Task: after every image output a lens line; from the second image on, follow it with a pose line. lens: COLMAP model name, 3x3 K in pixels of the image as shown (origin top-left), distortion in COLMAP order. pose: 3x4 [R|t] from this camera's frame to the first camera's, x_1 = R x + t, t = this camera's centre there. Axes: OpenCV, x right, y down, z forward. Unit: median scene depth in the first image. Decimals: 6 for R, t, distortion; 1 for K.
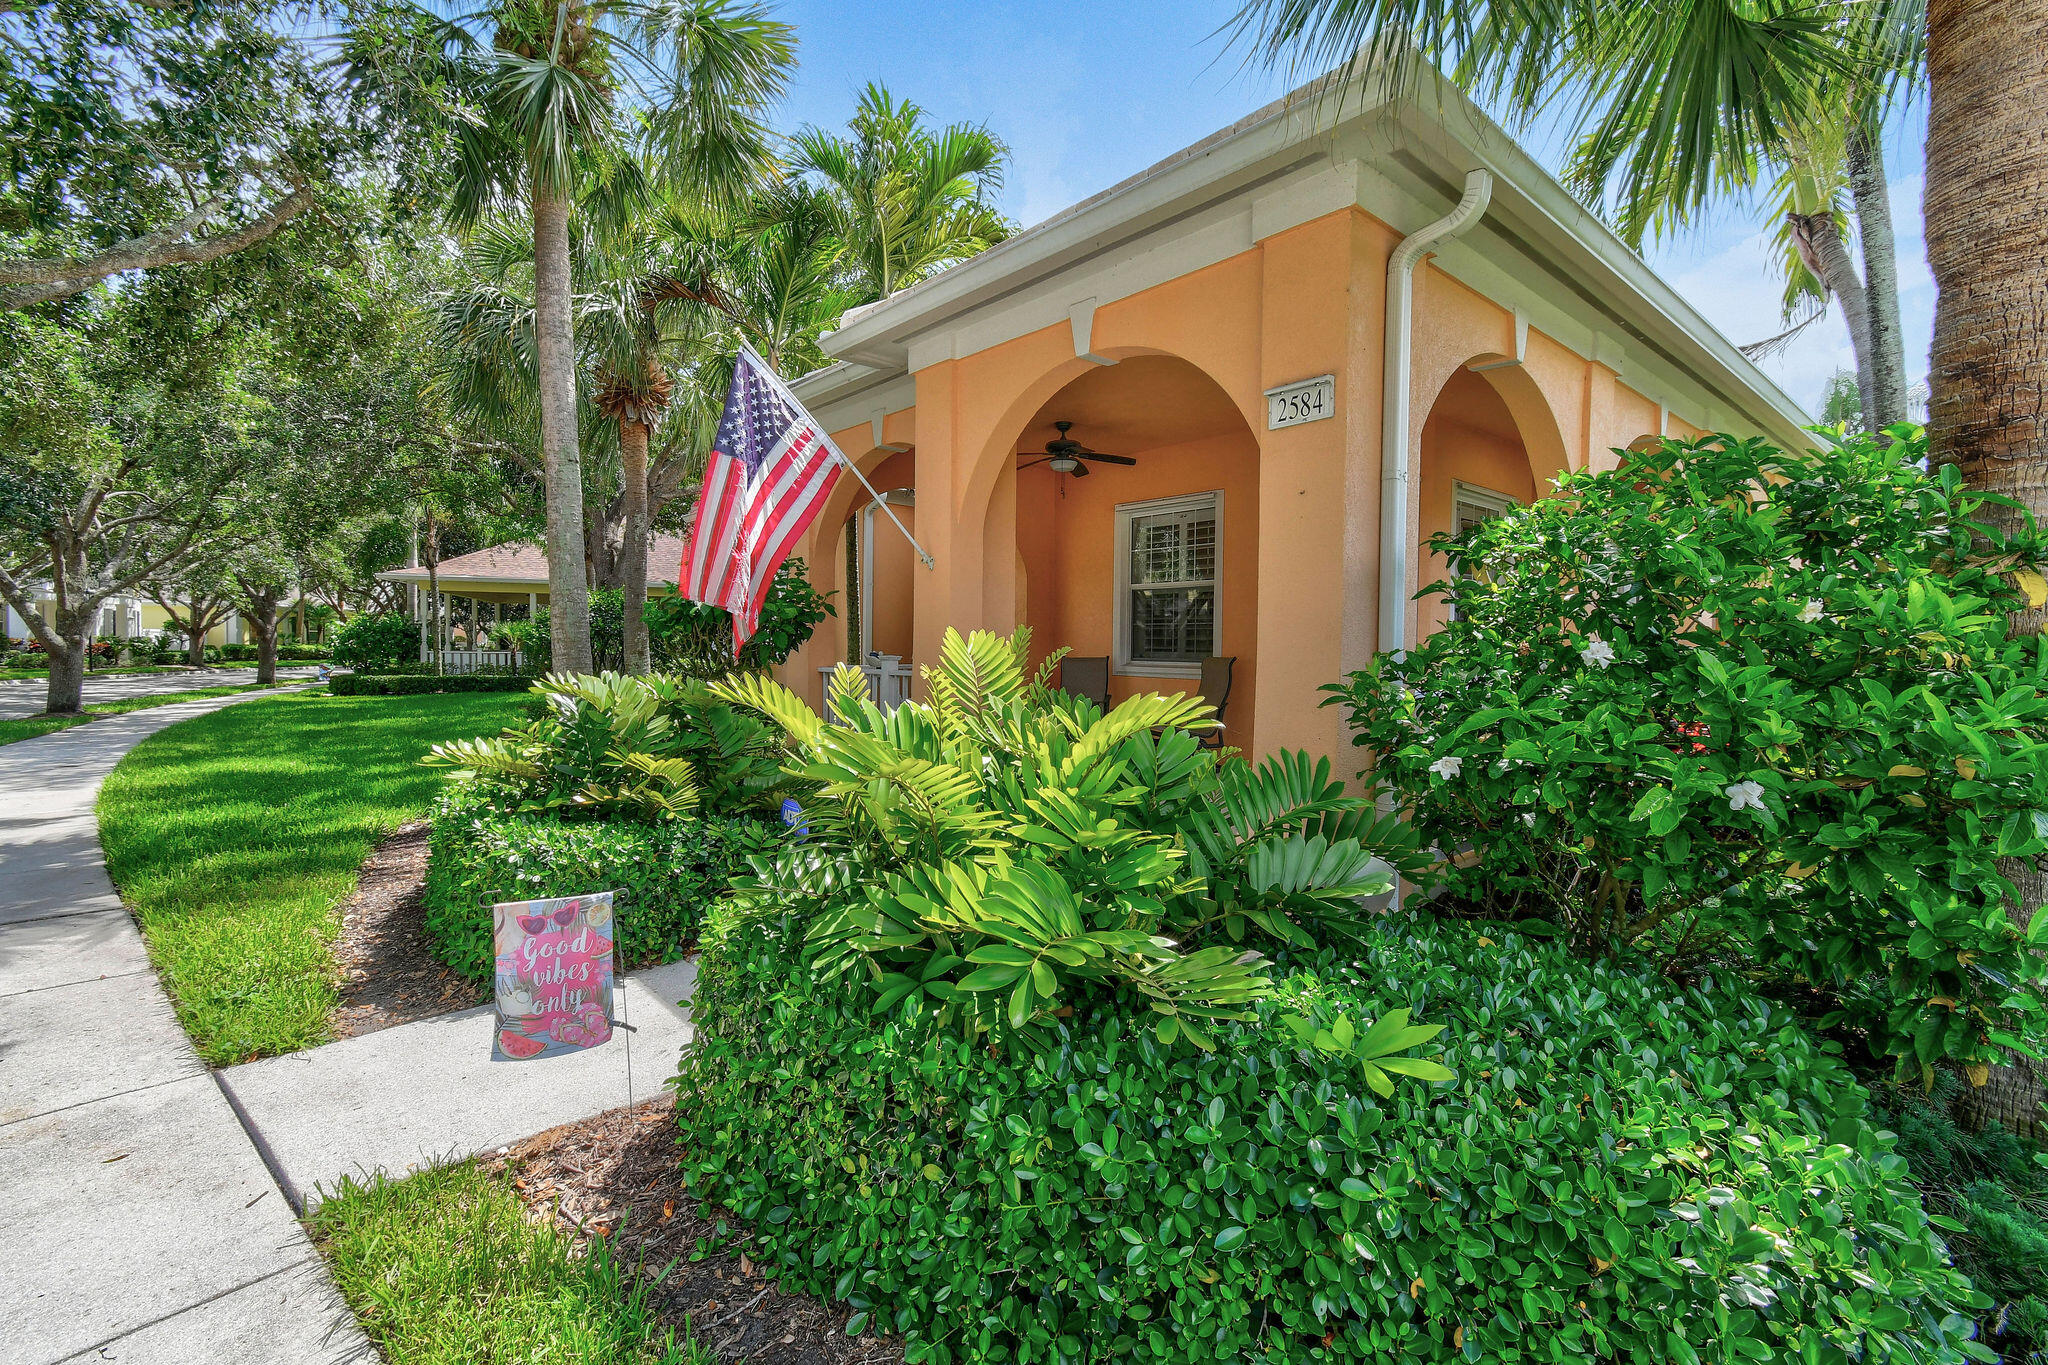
lens RADIAL K [[904.4, 0, 1025.2], [0, 904.4, 673.5], [0, 0, 1]] dist [0.017749, -0.000121]
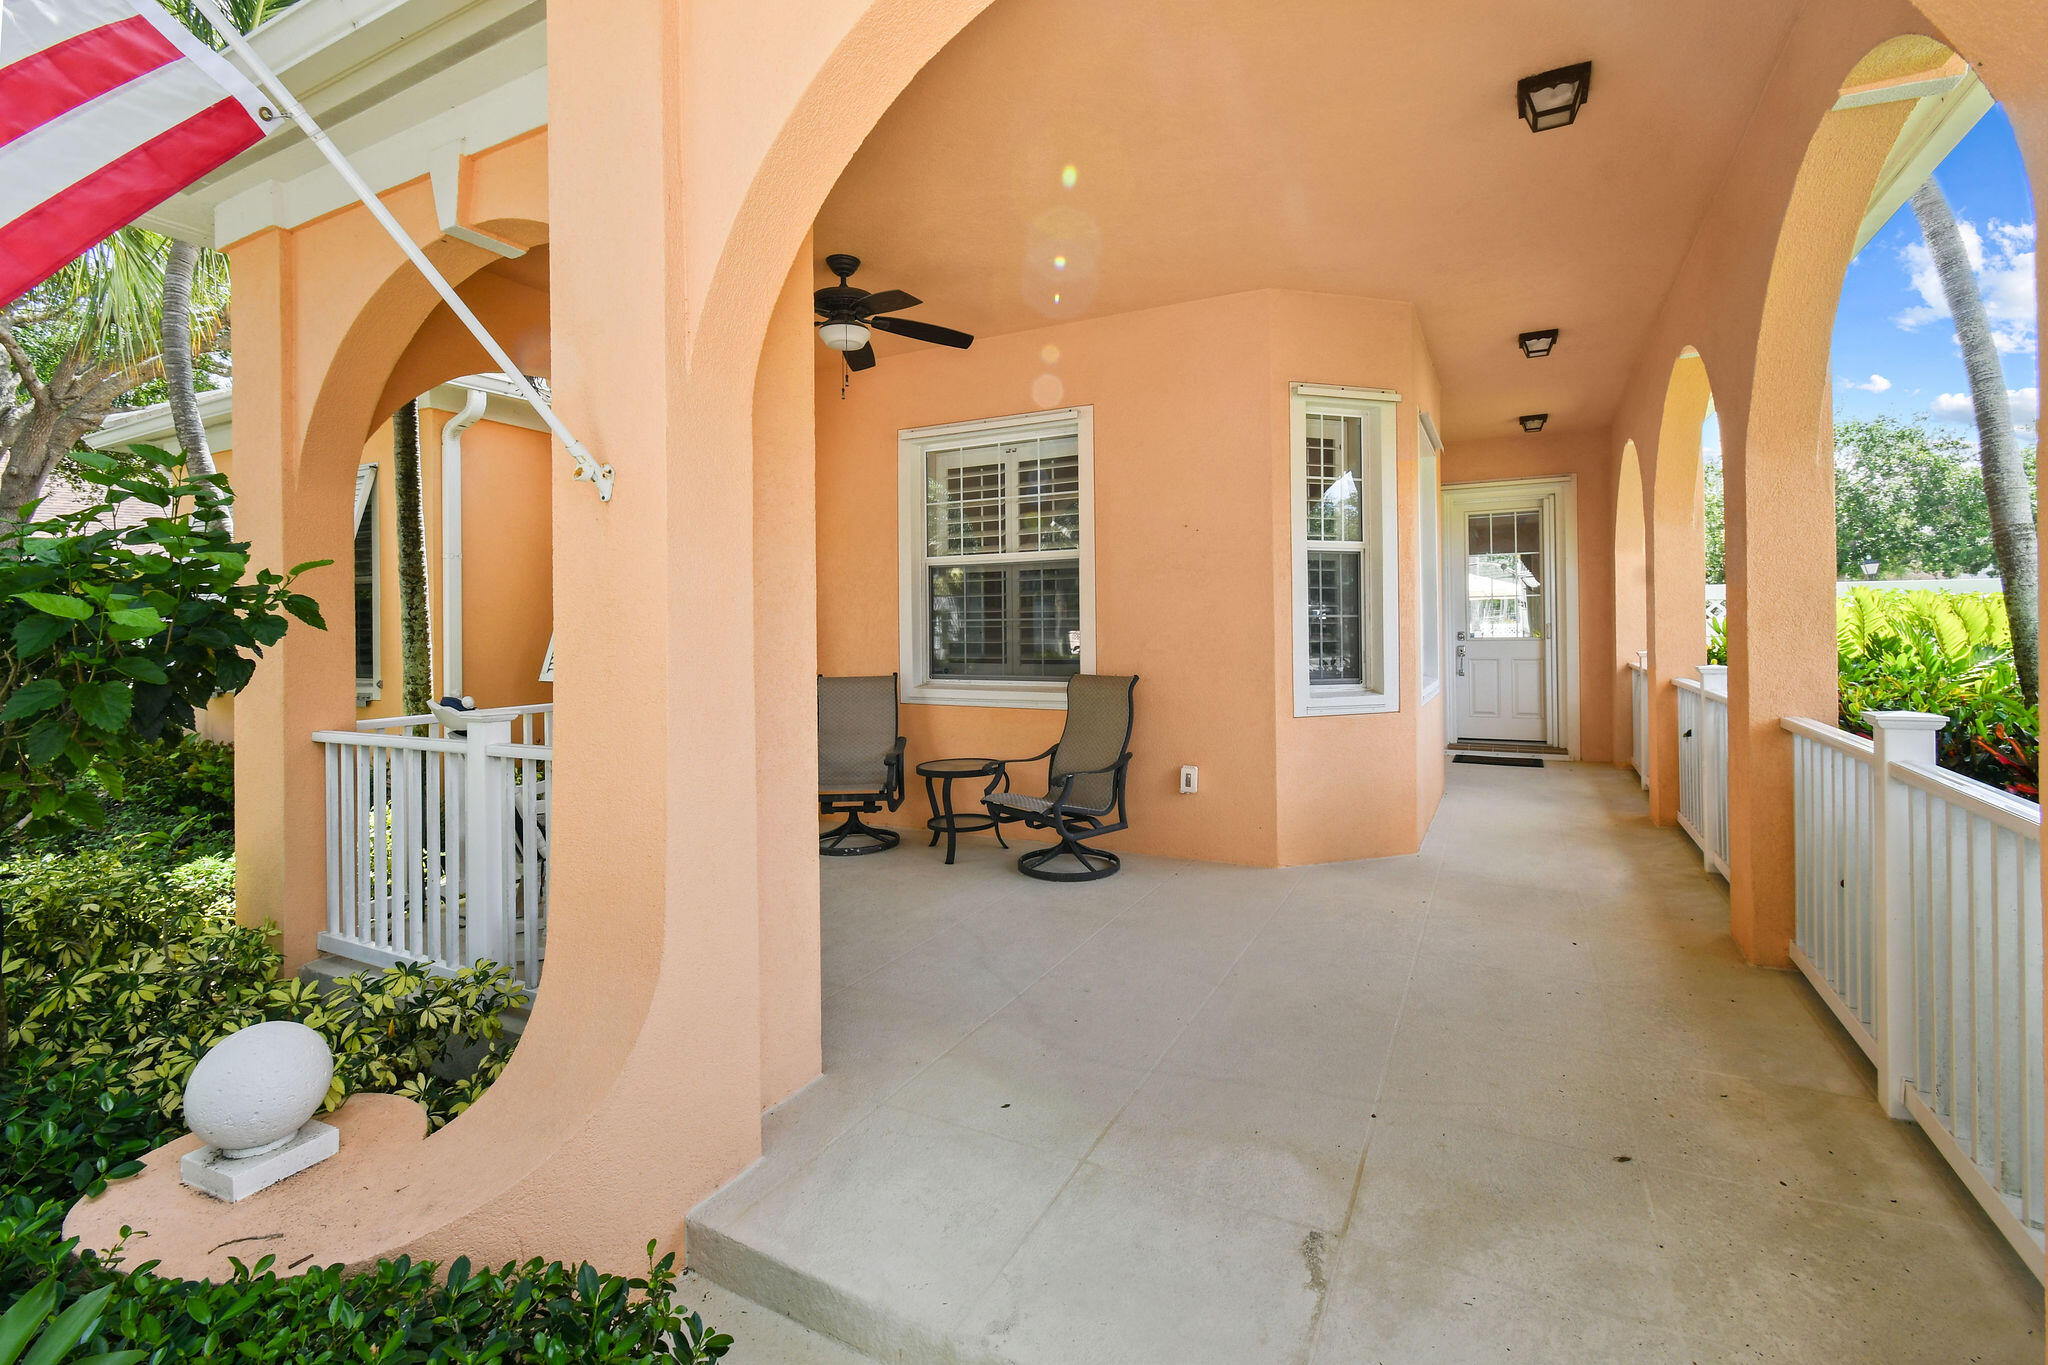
lens RADIAL K [[930.4, 0, 1009.5], [0, 930.4, 626.1], [0, 0, 1]] dist [0.001731, 0.000160]
pose [[0.939698, -0.017522, 0.341555, -0.058845], [0.029012, 0.999171, -0.028560, -0.036473], [-0.340772, 0.036747, 0.939428, 0.441564]]
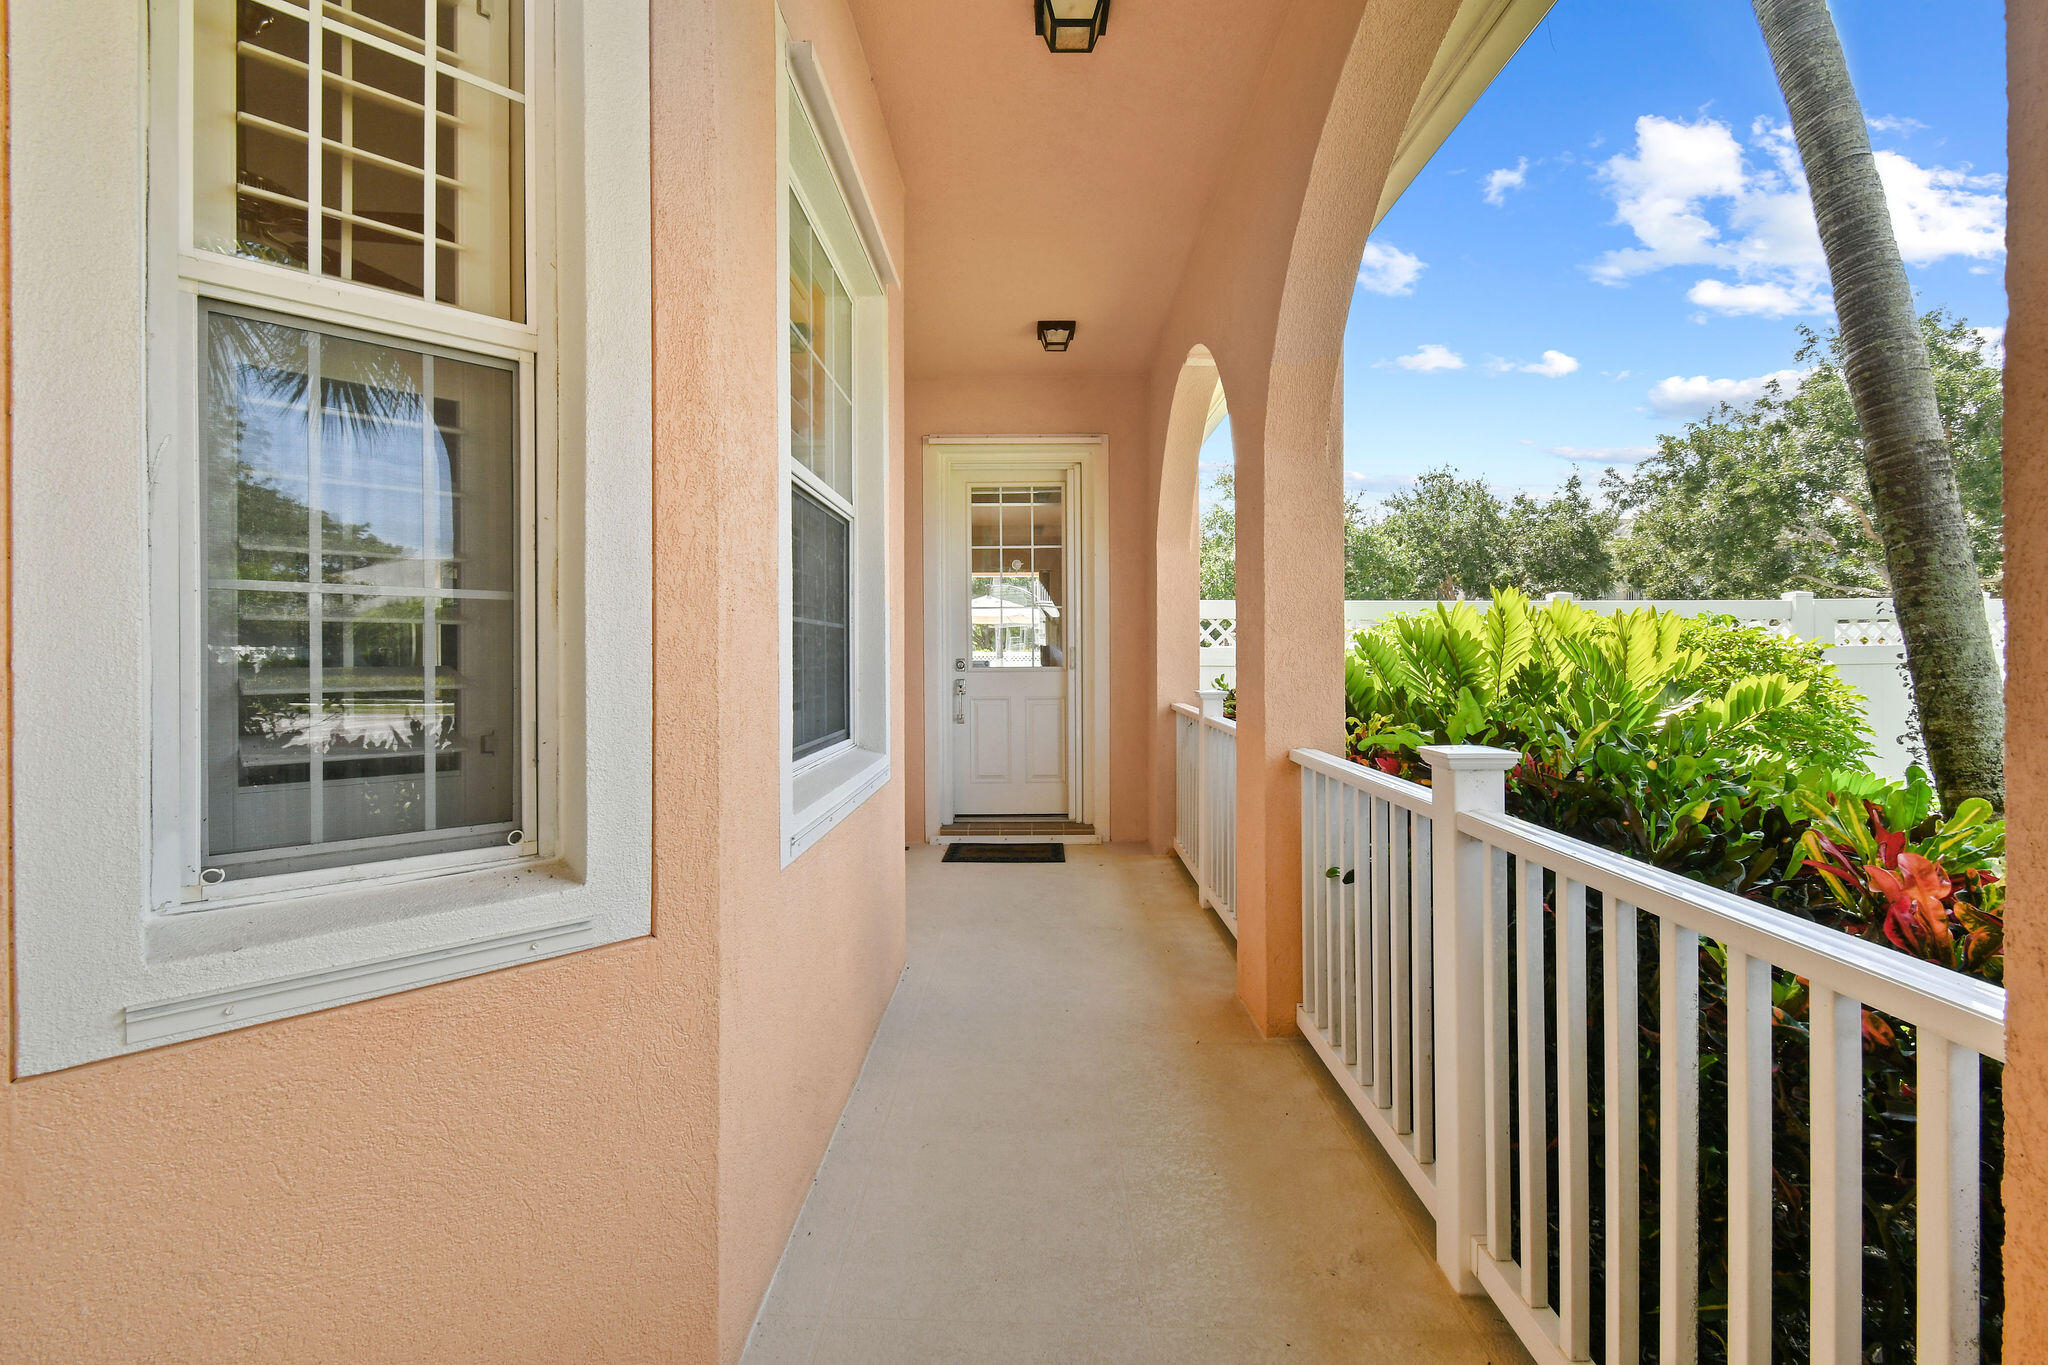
lens RADIAL K [[914.8, 0, 1021.8], [0, 914.8, 658.5], [0, 0, 1]] dist [0.001131, -0.000458]
pose [[0.674003, -0.015262, 0.738571, 0.326741], [0.031313, 0.999478, -0.007922, -0.038505], [-0.738065, 0.028466, 0.674129, 0.776956]]
